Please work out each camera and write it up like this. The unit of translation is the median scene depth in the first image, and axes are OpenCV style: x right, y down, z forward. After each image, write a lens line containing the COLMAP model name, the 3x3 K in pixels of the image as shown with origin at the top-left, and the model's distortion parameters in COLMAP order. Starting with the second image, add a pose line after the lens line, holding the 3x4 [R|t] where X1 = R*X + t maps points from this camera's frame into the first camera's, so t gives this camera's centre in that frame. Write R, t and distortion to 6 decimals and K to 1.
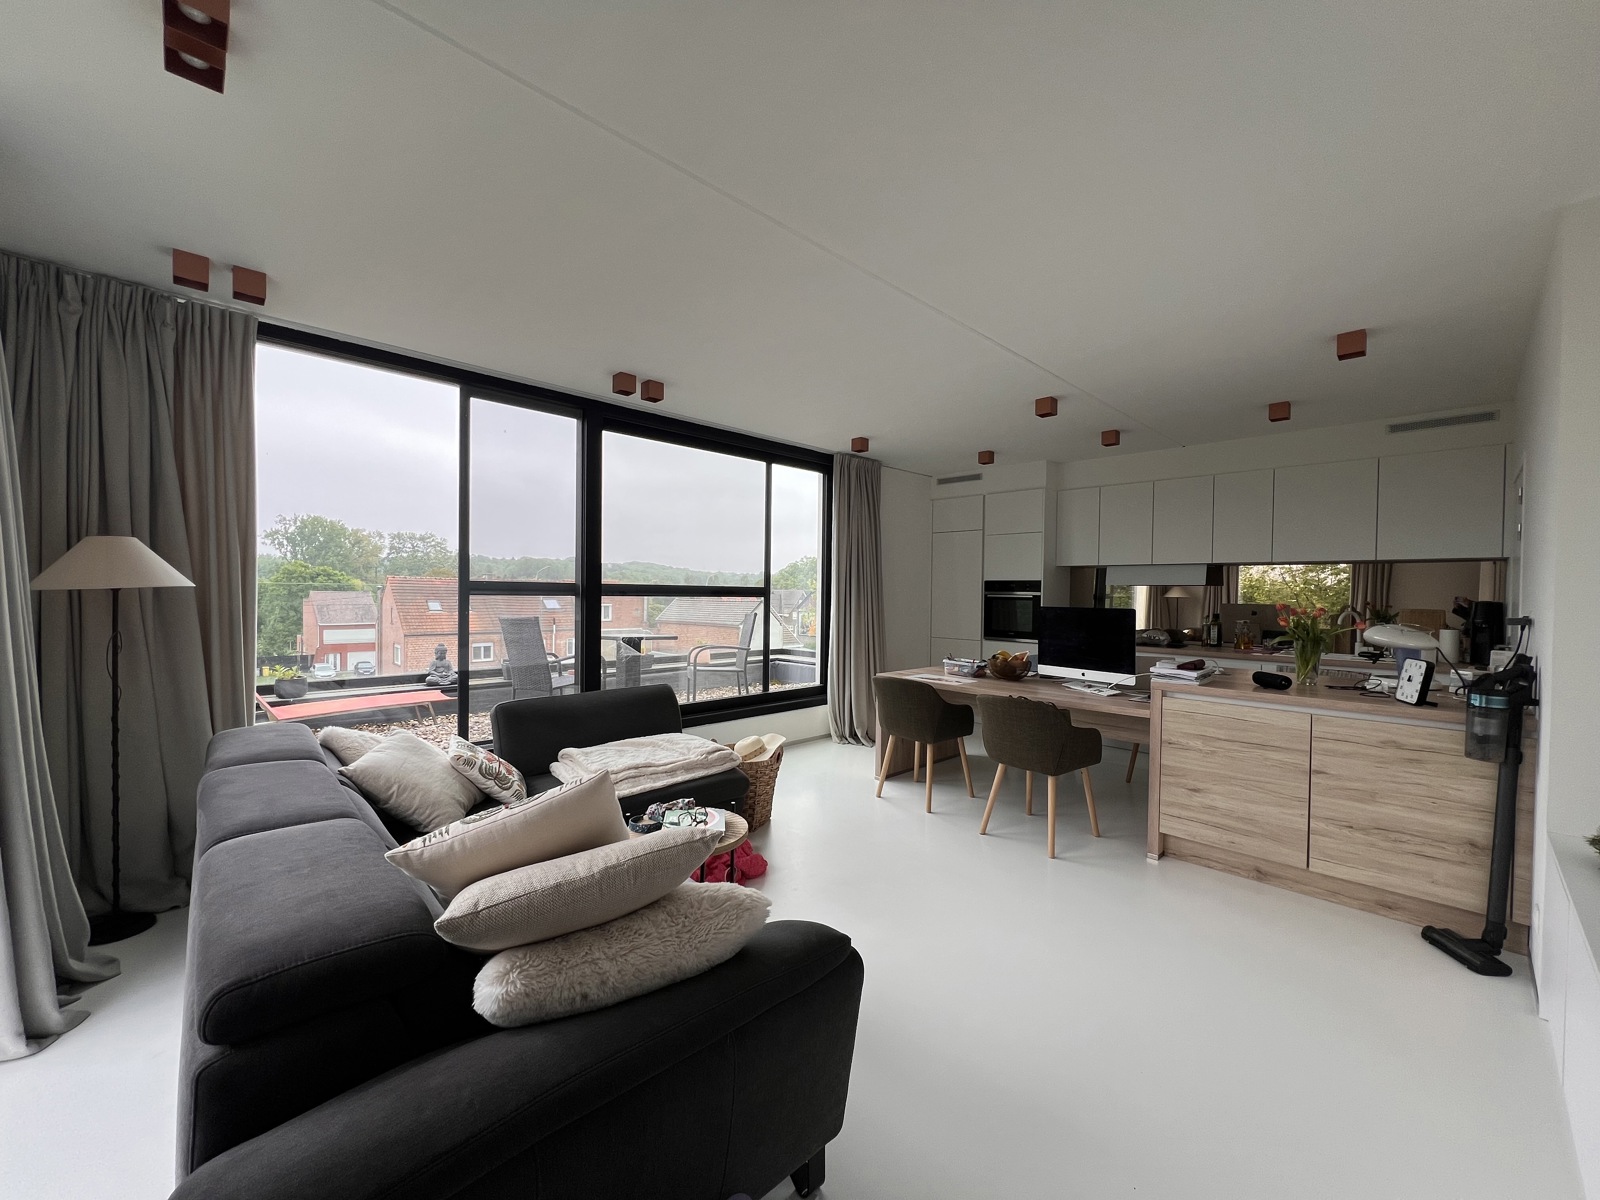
lens RADIAL K [[639.0, 0, 800.0], [0, 639.0, 600.0], [0, 0, 1]] dist [0.000365, 0.000006]
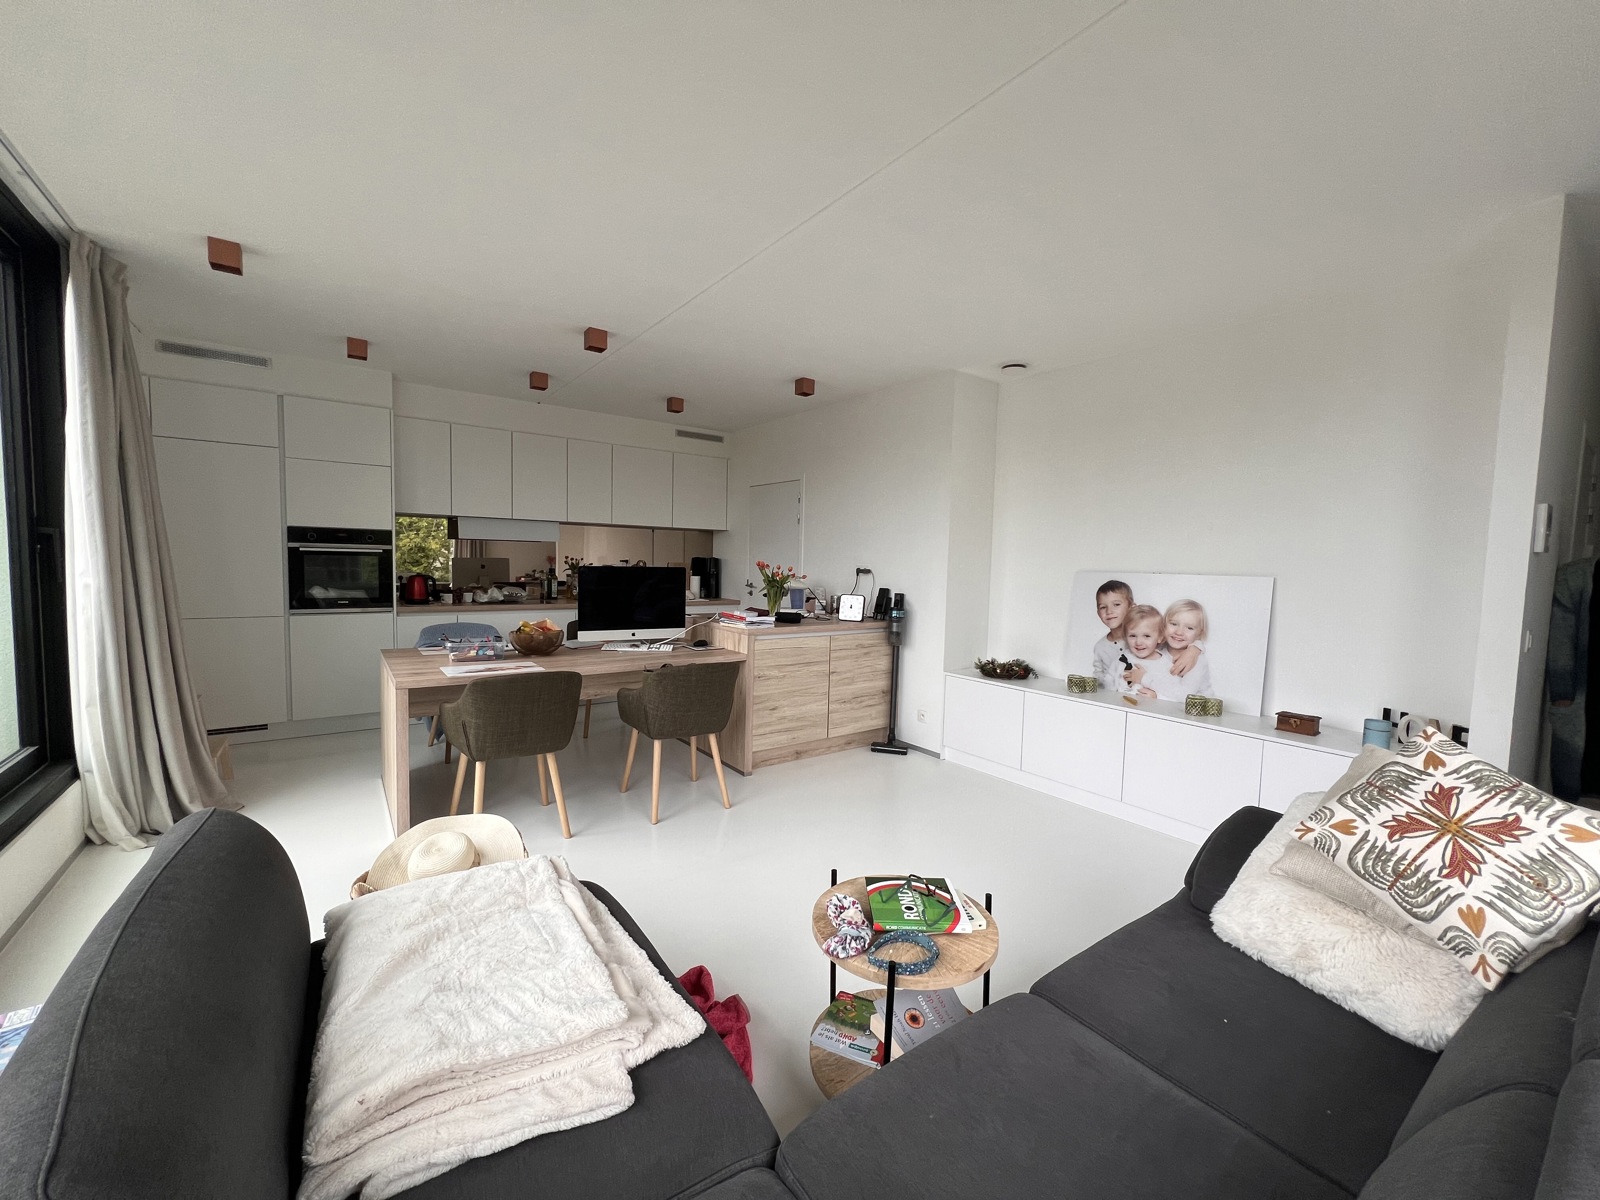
lens RADIAL K [[639.0, 0, 800.0], [0, 639.0, 600.0], [0, 0, 1]] dist [0.000365, 0.000006]
pose [[0.134033, -0.070694, 0.988452, -0.617919], [-0.008596, 0.997332, 0.072494, -0.012832], [-0.990940, -0.018214, 0.133068, 0.774905]]
